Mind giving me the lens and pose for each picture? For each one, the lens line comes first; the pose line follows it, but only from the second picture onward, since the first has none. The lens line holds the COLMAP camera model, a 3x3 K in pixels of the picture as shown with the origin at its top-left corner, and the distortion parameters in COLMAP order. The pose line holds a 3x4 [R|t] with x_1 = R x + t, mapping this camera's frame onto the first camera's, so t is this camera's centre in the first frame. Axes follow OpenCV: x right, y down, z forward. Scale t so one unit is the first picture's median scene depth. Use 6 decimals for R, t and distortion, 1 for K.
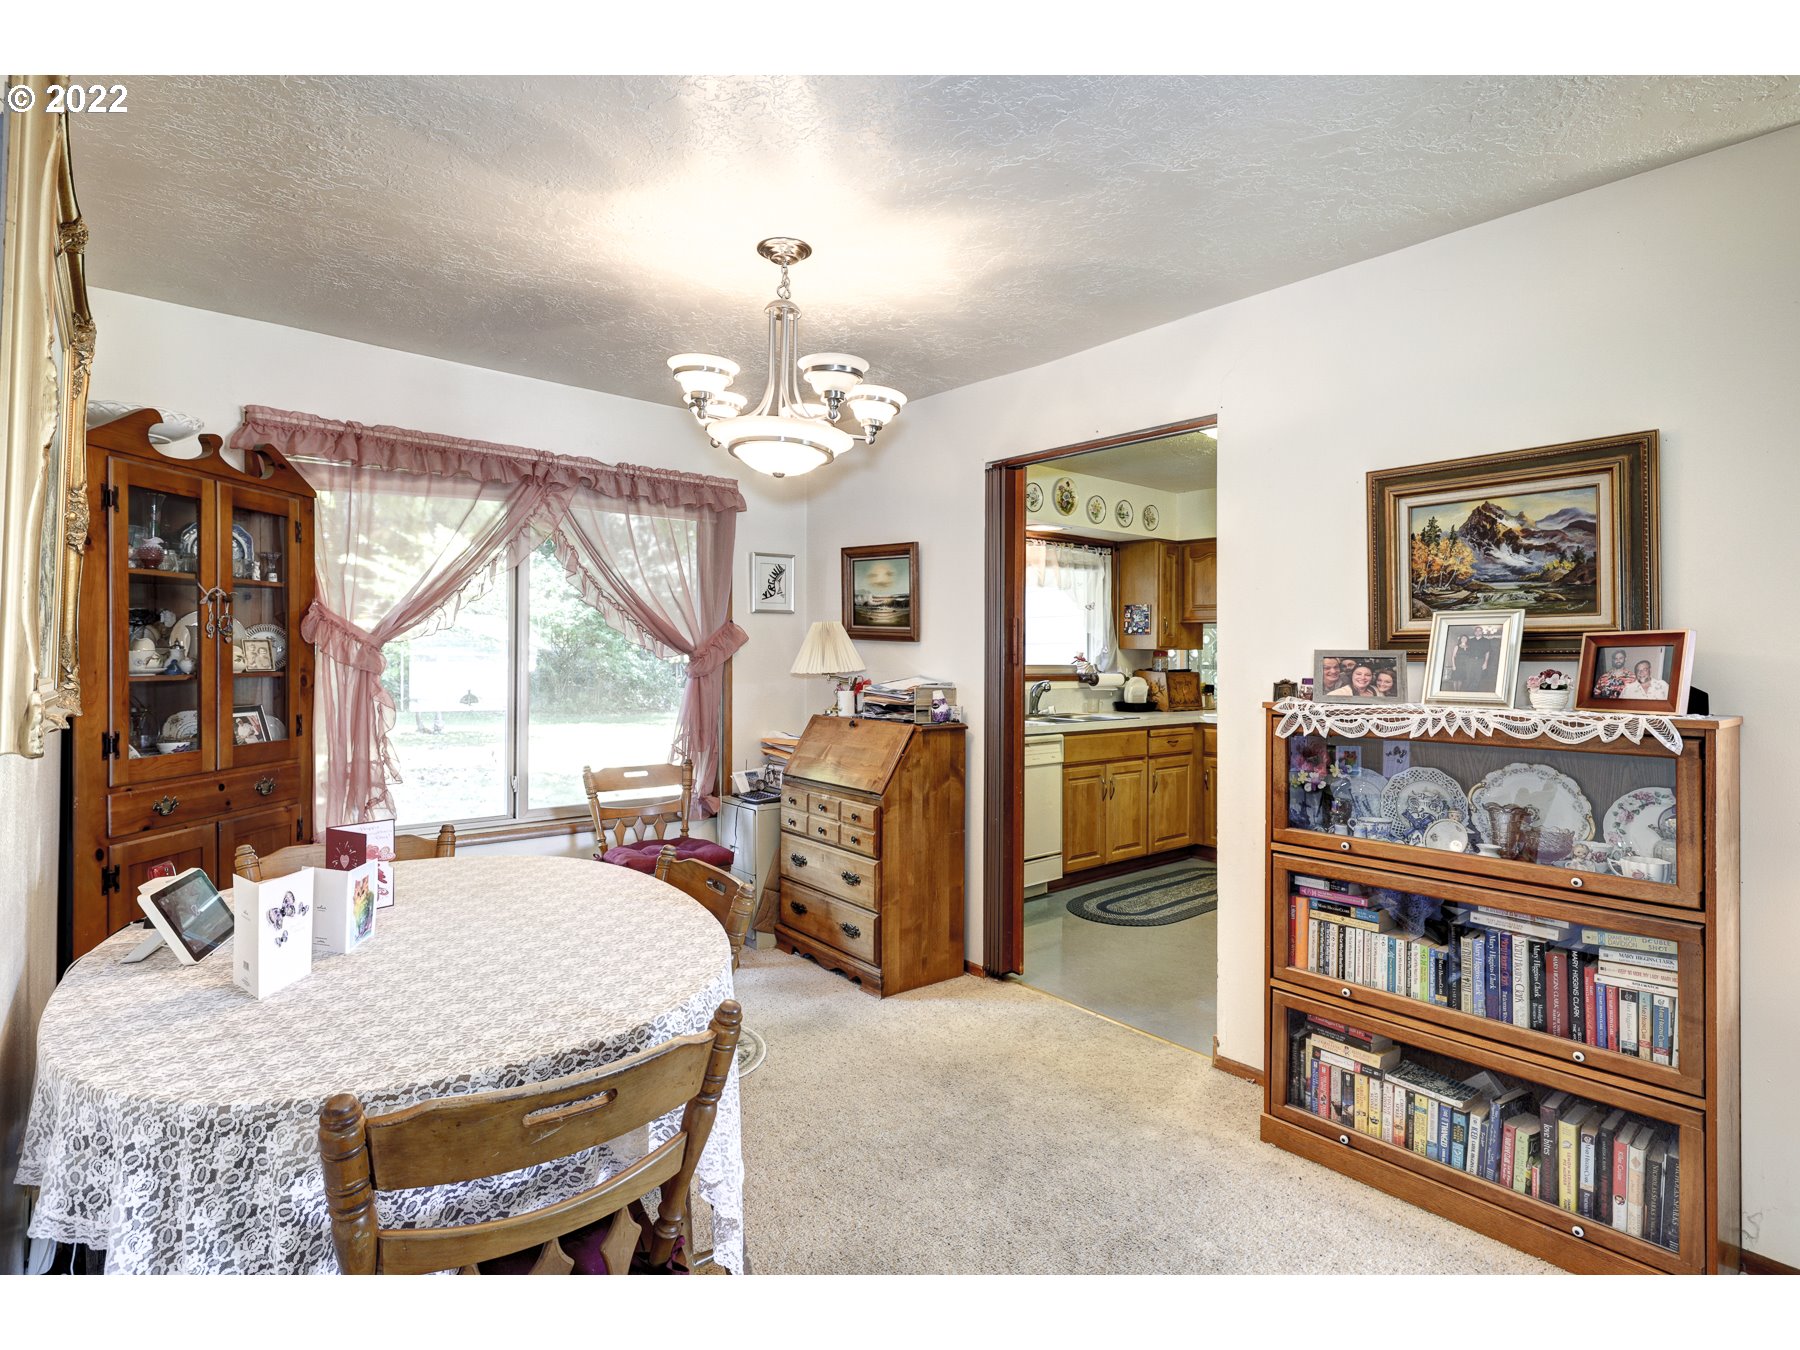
lens RADIAL K [[896.9, 0, 900.3], [0, 896.9, 648.2], [0, 0, 1]] dist [-0.004873, -0.000738]
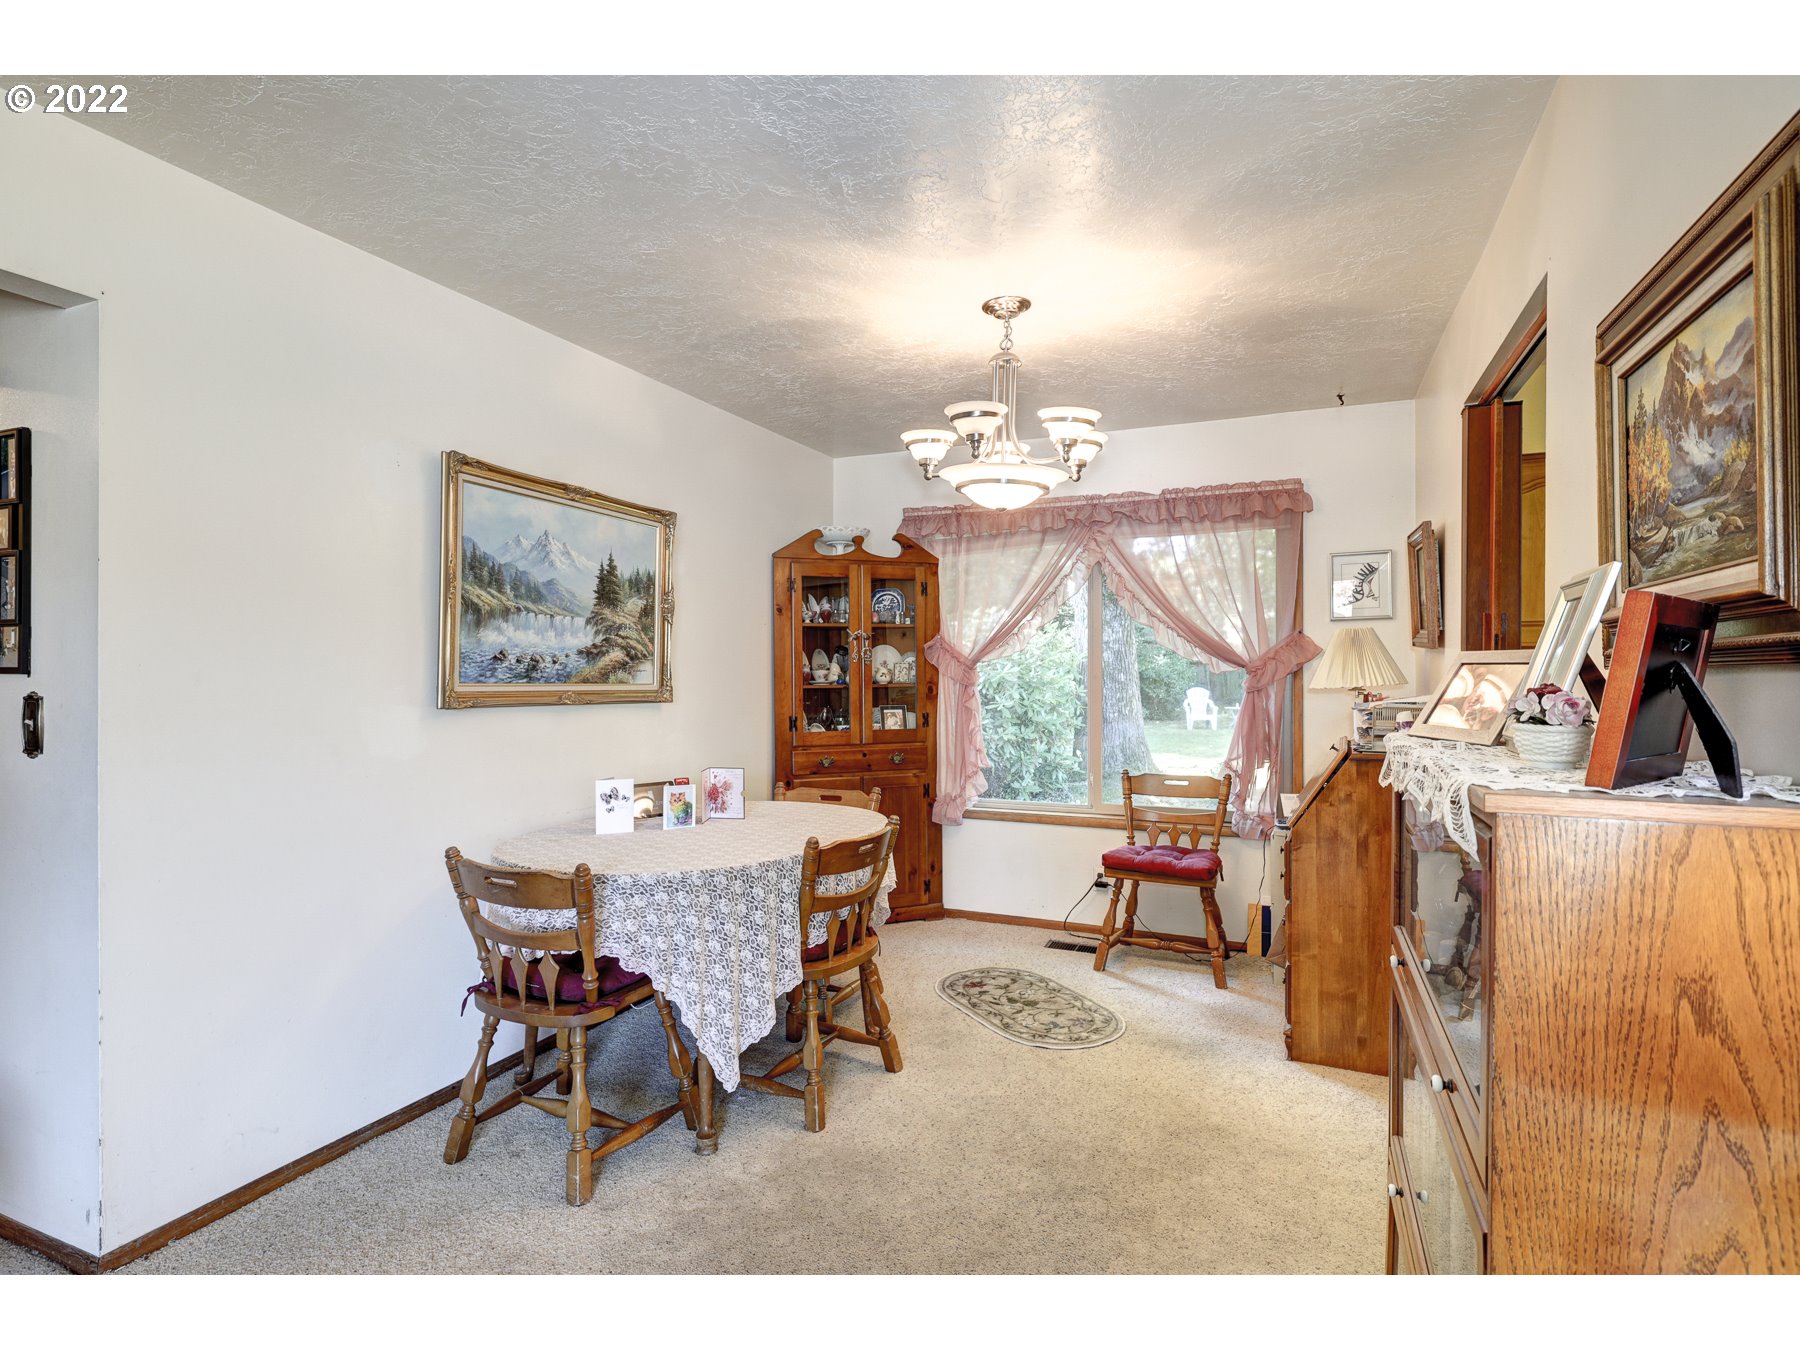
lens RADIAL K [[926.8, 0, 900.0], [0, 926.8, 675.0], [0, 0, 1]] dist [-0.001720, -0.000308]
pose [[0.439601, -0.004805, -0.898180, 0.639482], [0.015802, 0.999872, 0.002385, 0.007293], [0.898054, -0.015242, 0.439621, 0.274053]]
